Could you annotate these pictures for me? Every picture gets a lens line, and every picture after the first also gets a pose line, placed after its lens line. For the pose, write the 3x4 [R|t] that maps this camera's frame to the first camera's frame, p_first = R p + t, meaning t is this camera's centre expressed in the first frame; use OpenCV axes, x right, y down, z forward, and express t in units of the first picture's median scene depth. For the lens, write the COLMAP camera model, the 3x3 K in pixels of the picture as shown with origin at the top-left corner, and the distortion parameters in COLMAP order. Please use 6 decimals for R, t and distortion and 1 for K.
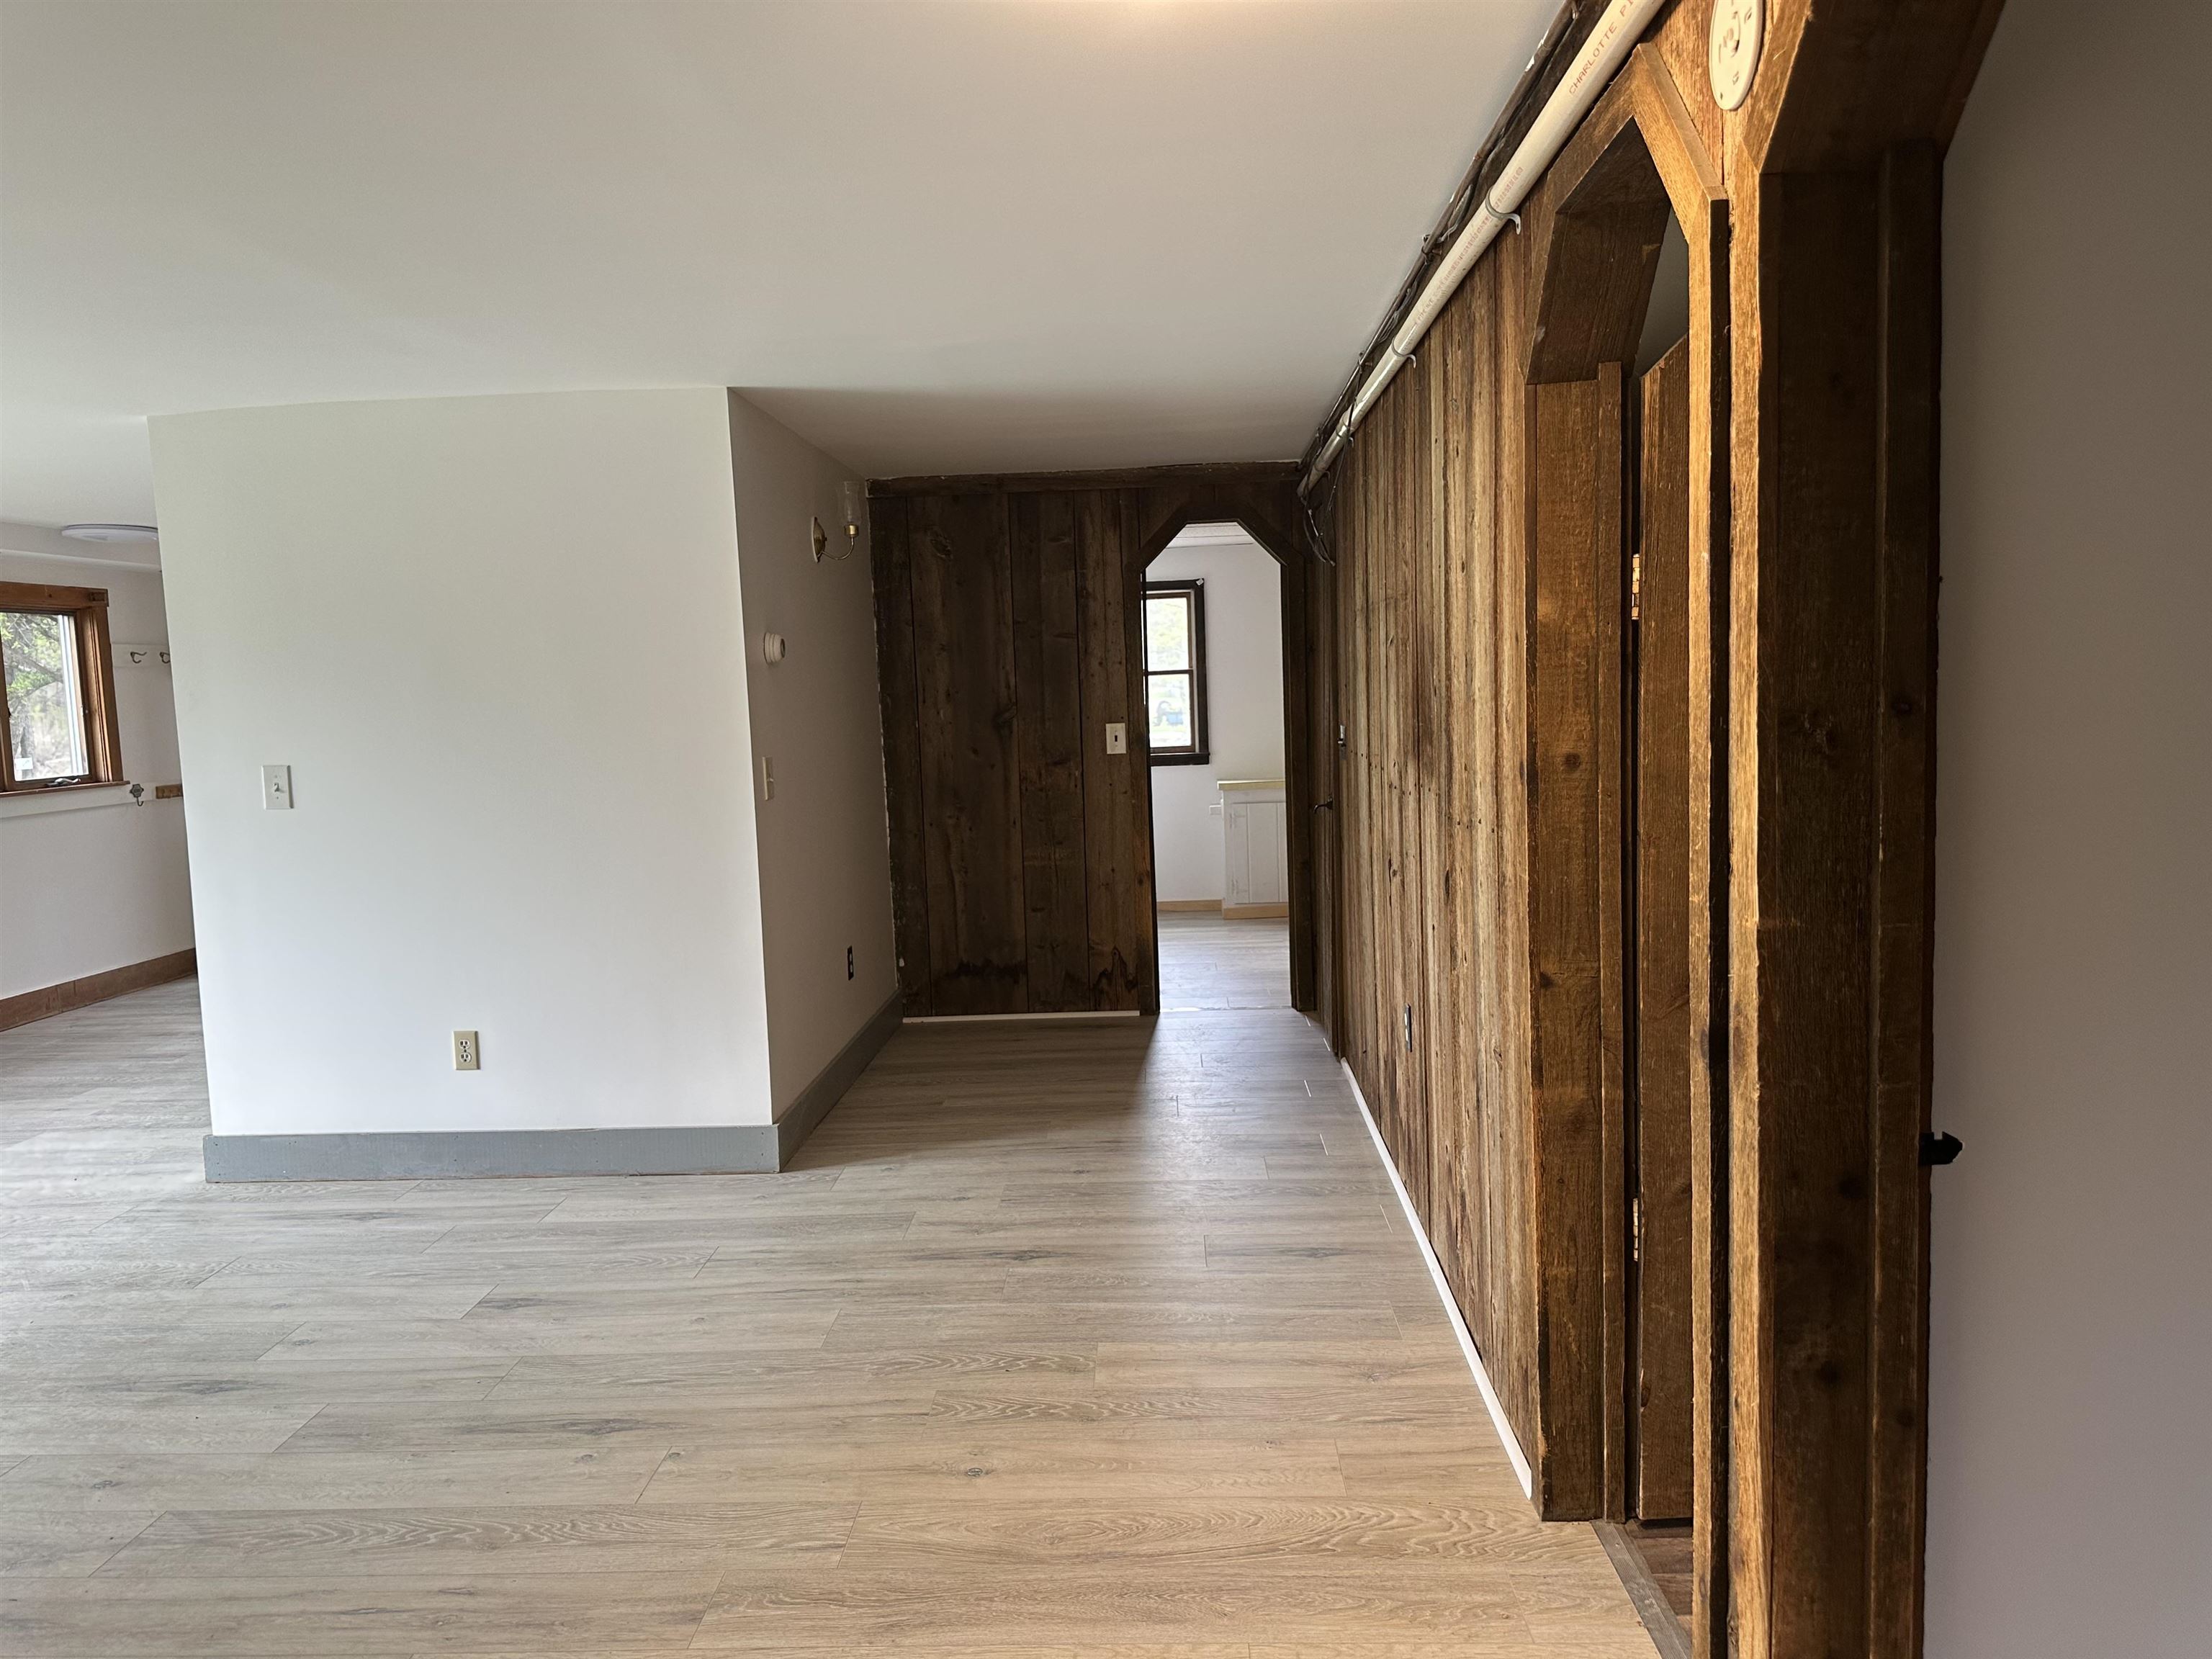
lens RADIAL K [[1574.4, 0, 1095.9], [0, 1574.4, 823.9], [0, 0, 1]] dist [0.042969, -0.071954]
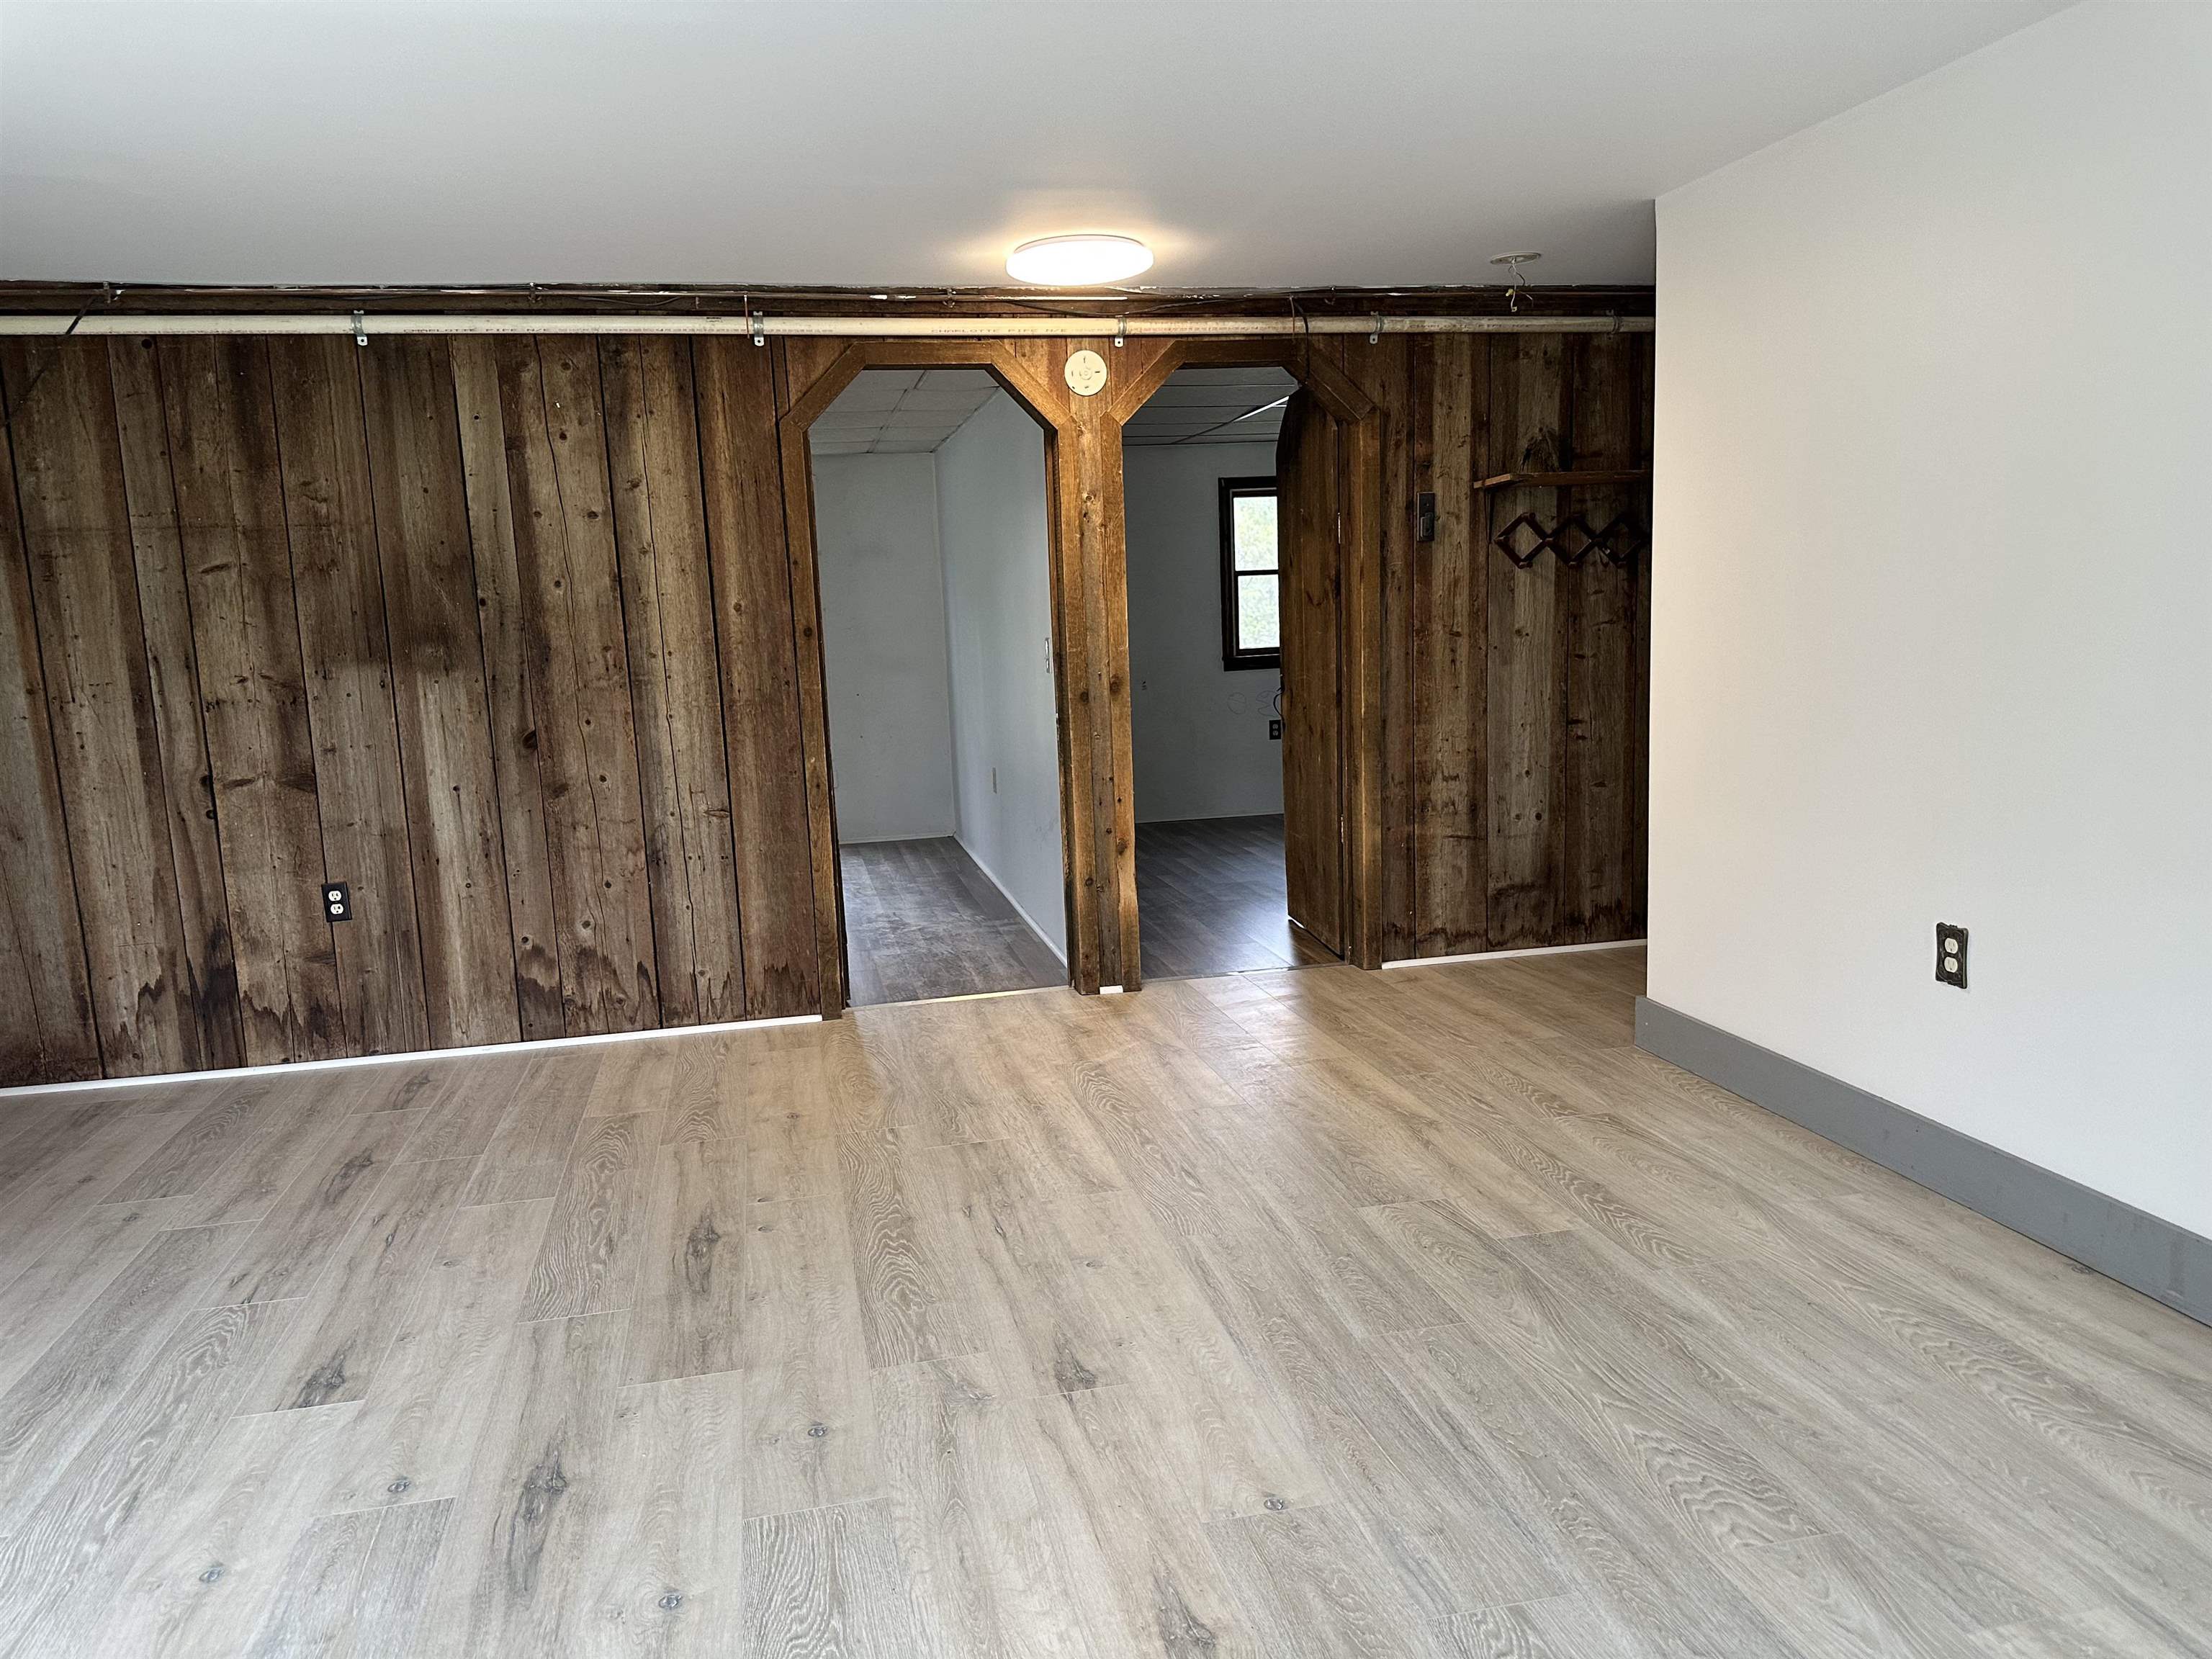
lens RADIAL K [[1574.4, 0, 1095.9], [0, 1574.4, 823.9], [0, 0, 1]] dist [0.042969, -0.071954]
pose [[-0.251553, -0.088460, 0.963792, -1.298703], [0.144969, 0.981136, 0.127889, 0.002548], [-0.956925, 0.171891, -0.233984, 0.881511]]
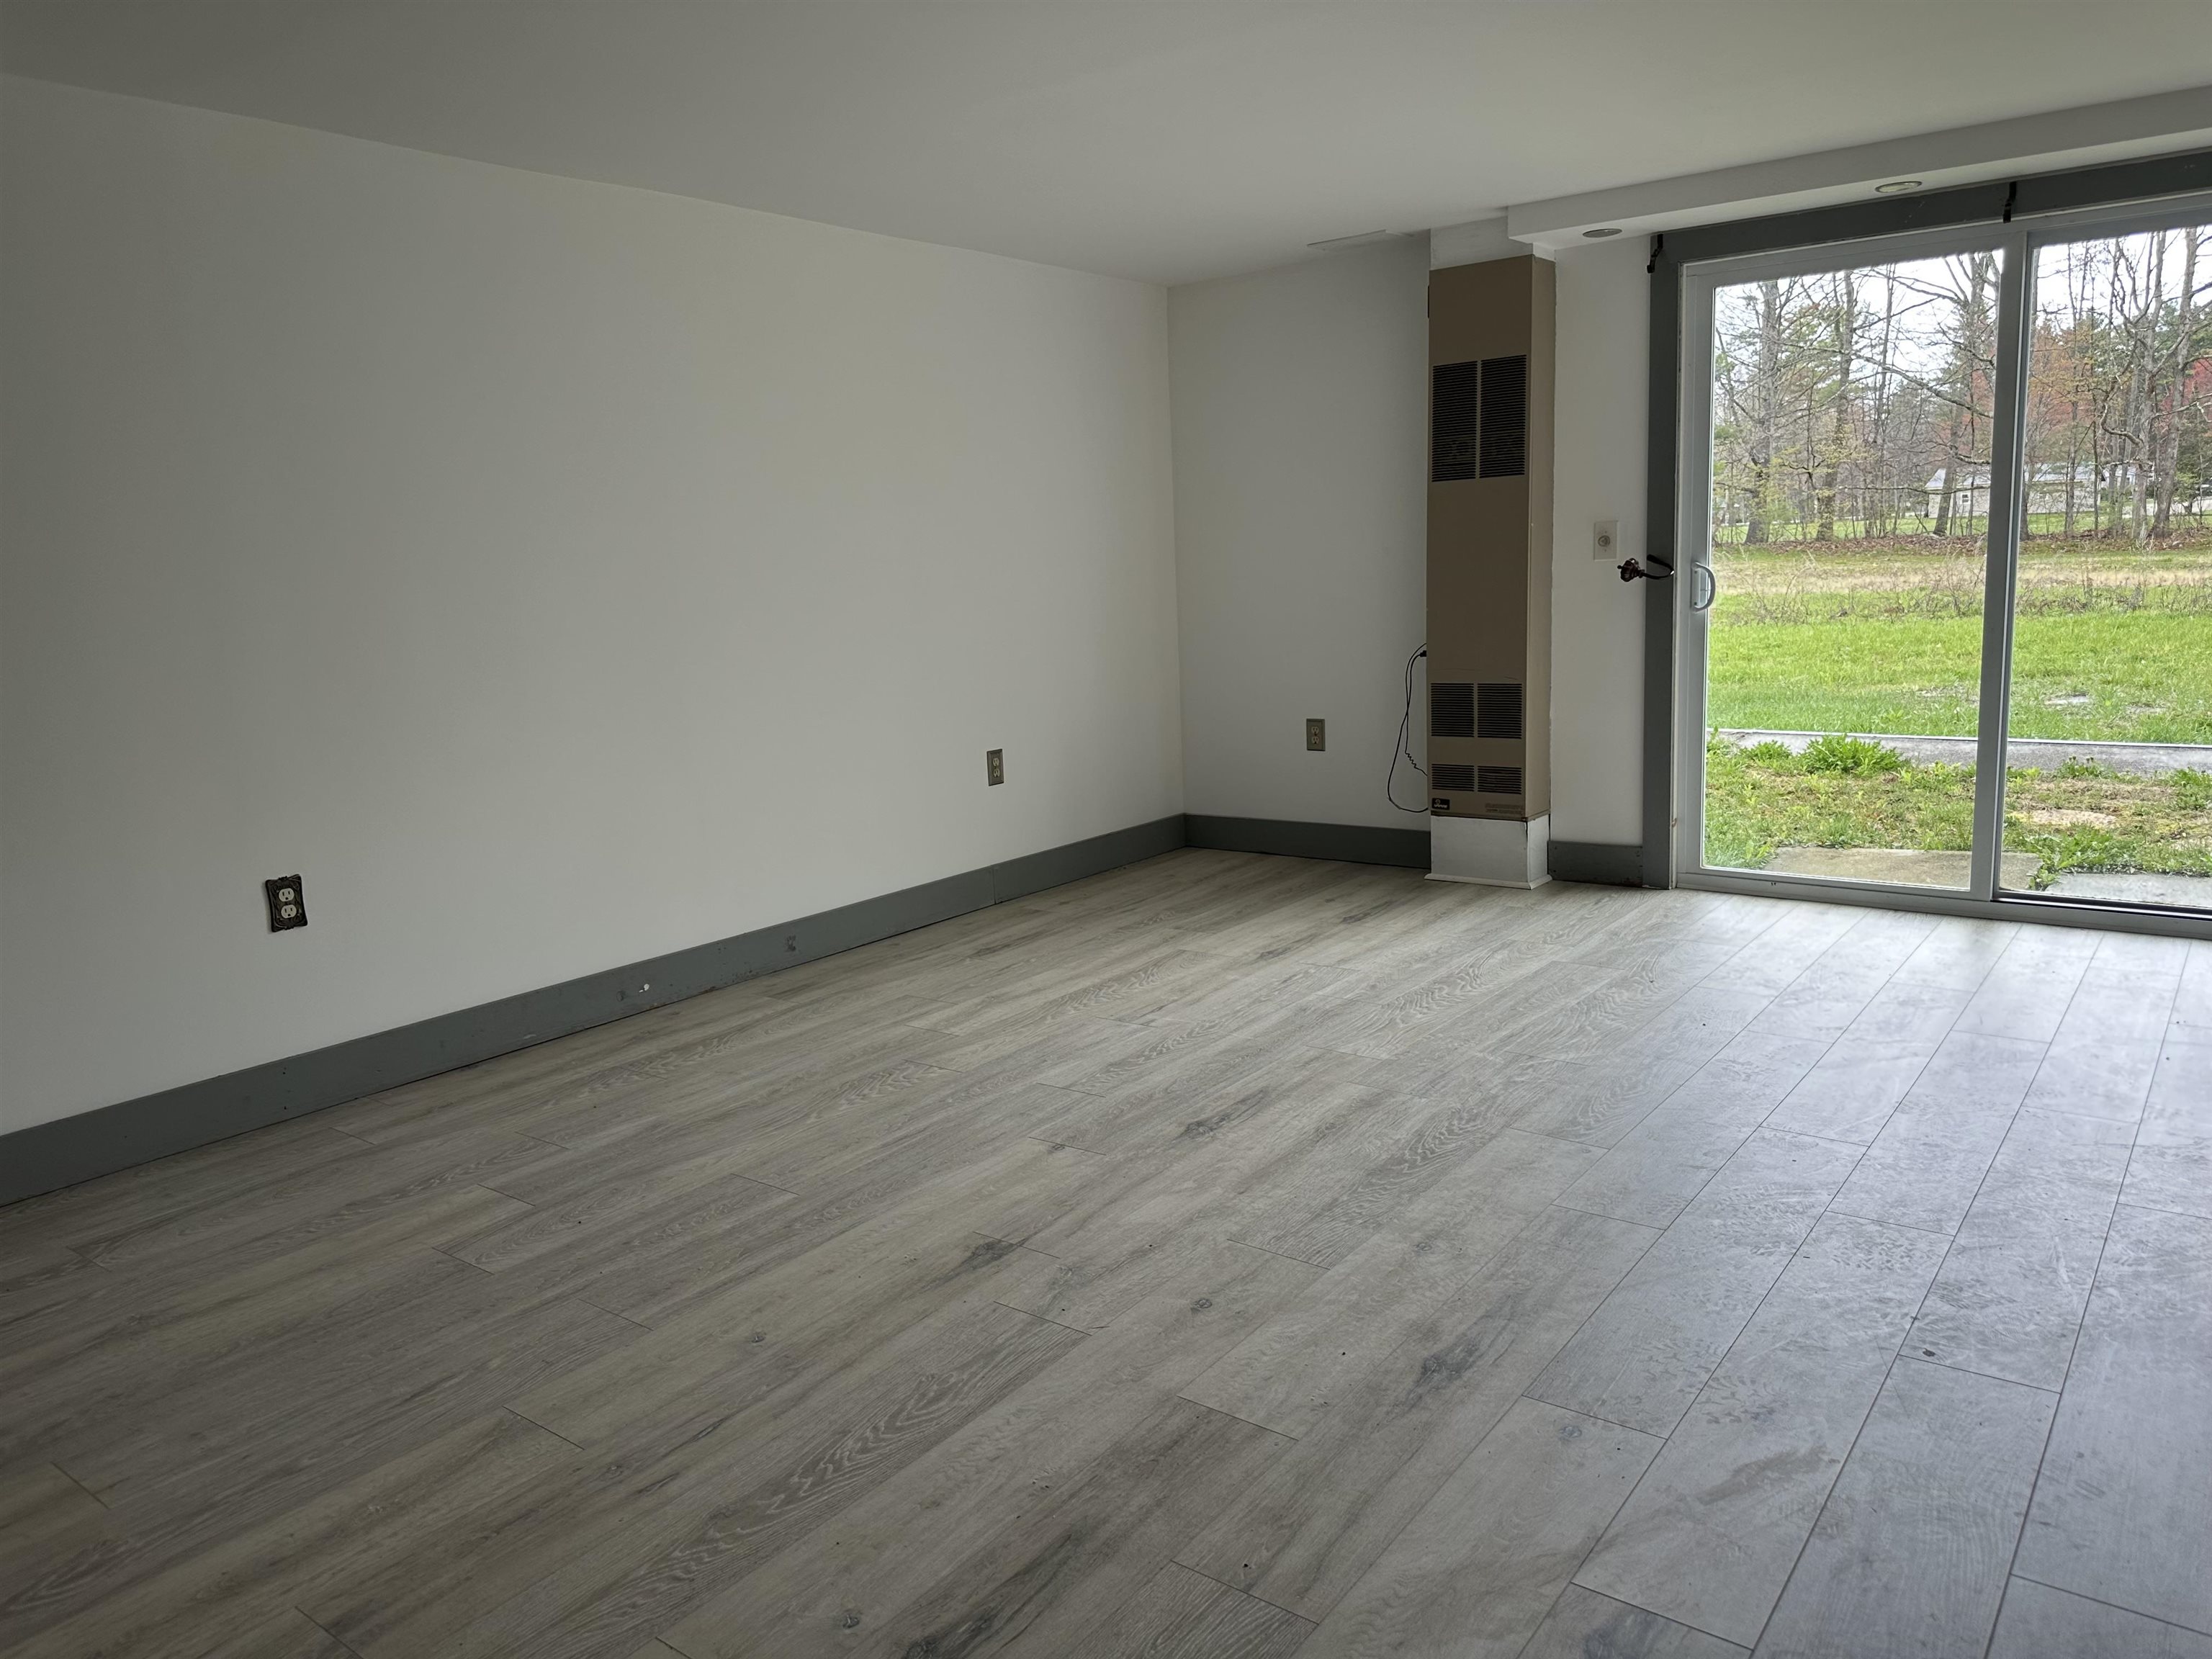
lens RADIAL K [[1556.0, 0, 1106.0], [0, 1556.0, 829.5], [0, 0, 1]] dist [0.147444, -0.250684]
pose [[-0.562877, 0.207459, -0.800081, 0.058357], [-0.017195, 0.964839, 0.262277, -0.068871], [0.826362, 0.161388, -0.539519, 1.230245]]
